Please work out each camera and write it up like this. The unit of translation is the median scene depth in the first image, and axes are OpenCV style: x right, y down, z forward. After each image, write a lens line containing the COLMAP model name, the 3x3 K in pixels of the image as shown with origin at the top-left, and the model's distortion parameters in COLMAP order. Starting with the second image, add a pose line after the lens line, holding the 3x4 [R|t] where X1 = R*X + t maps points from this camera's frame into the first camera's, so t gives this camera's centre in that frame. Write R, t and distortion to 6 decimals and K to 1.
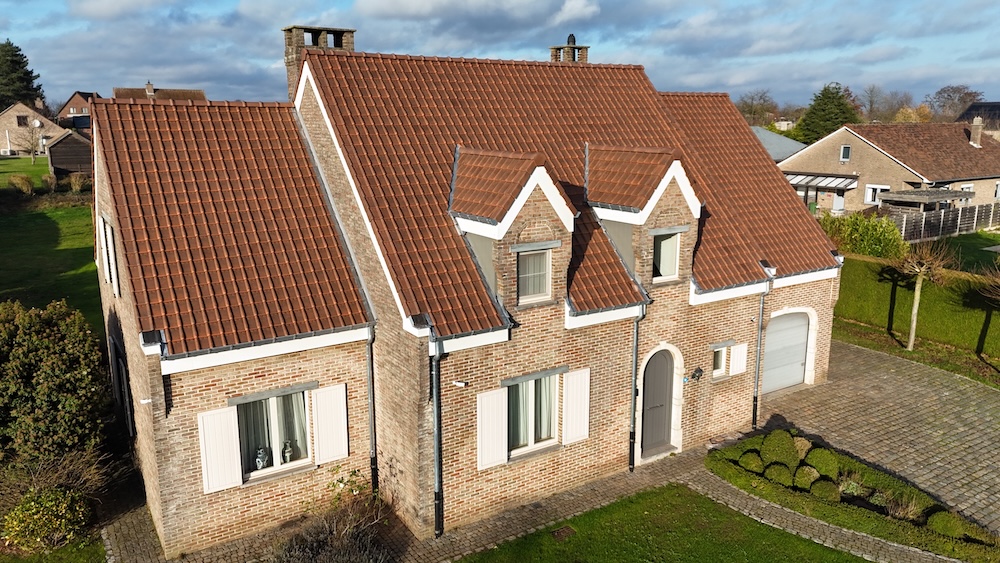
lens RADIAL K [[720.5, 0, 500.0], [0, 720.5, 281.5], [0, 0, 1]] dist [0.013157, 0.002642]
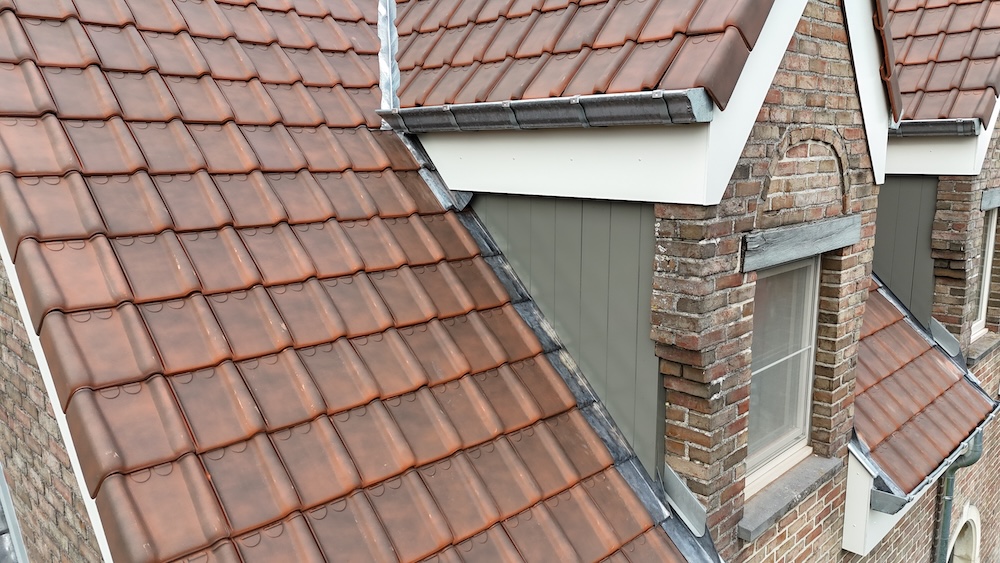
lens RADIAL K [[720.5, 0, 500.0], [0, 720.5, 281.5], [0, 0, 1]] dist [0.013157, 0.002642]
pose [[0.975891, -0.039251, 0.214700, -0.095154], [0.048833, 0.998025, -0.039506, -0.032334], [-0.212725, 0.049038, 0.975881, 0.811423]]
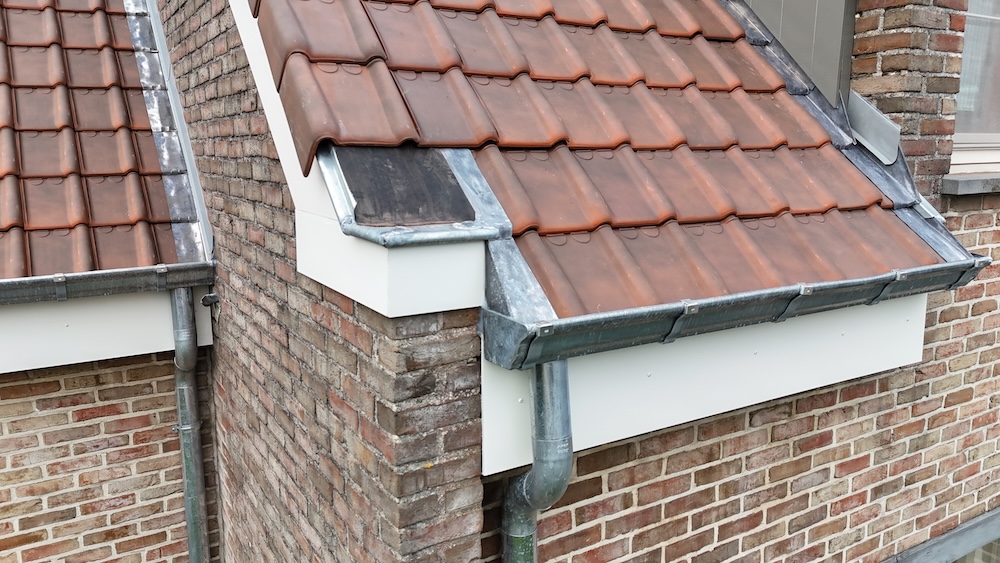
lens RADIAL K [[720.5, 0, 500.0], [0, 720.5, 281.5], [0, 0, 1]] dist [0.013157, 0.002642]
pose [[0.999531, 0.002224, -0.030548, -0.086418], [-0.002958, 0.999708, -0.023996, 0.067483], [0.030486, 0.024075, 0.999245, 0.828105]]
